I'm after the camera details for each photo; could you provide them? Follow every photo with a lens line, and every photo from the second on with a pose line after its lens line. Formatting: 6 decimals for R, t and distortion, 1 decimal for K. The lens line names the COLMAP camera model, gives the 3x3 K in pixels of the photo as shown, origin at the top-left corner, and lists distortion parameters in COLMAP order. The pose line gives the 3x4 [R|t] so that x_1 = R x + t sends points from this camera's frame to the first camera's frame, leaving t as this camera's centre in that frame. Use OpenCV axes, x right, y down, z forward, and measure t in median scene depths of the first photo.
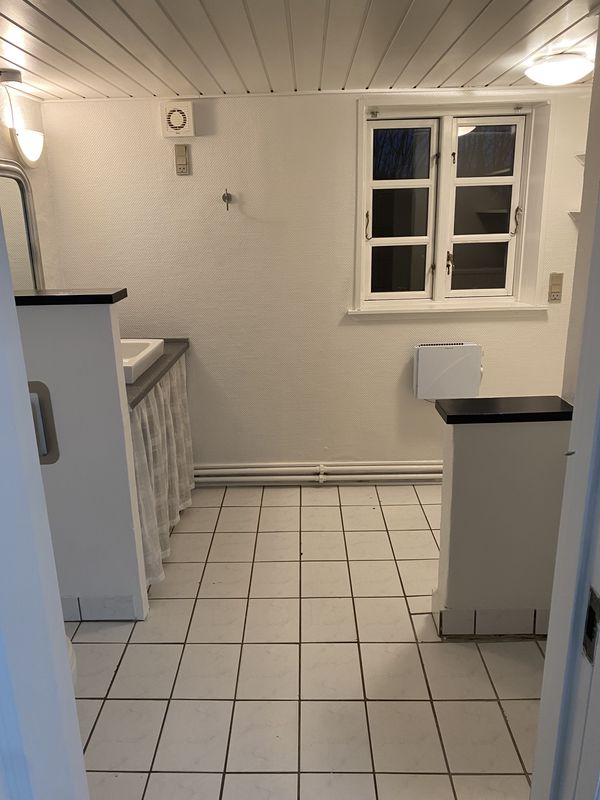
lens RADIAL K [[605.5, 0, 300.4], [0, 605.5, 382.1], [0, 0, 1]] dist [0.032884, -0.053740]
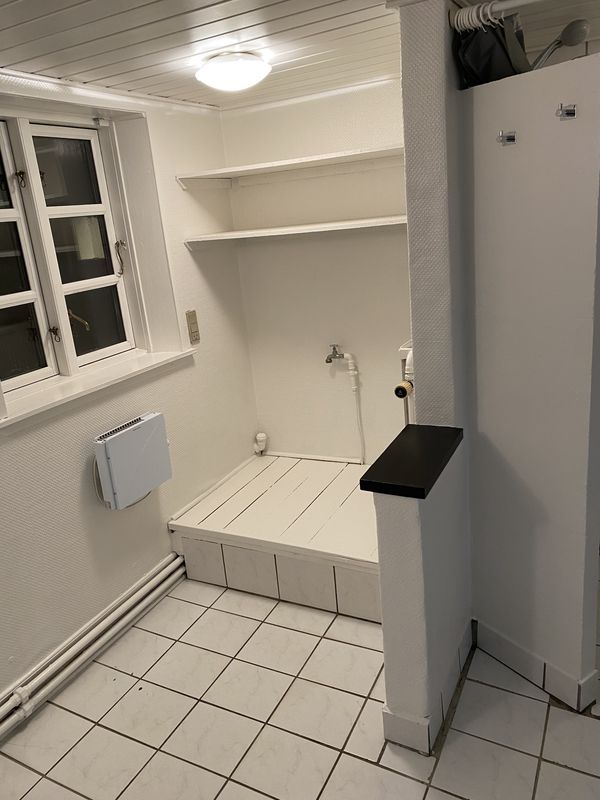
lens RADIAL K [[613.3, 0, 299.9], [0, 613.3, 384.0], [0, 0, 1]] dist [0.057715, -0.061026]
pose [[0.460563, -0.257003, 0.849607, -0.280976], [0.312681, 0.942787, 0.115689, -0.127843], [-0.830730, 0.212373, 0.514572, 0.414951]]
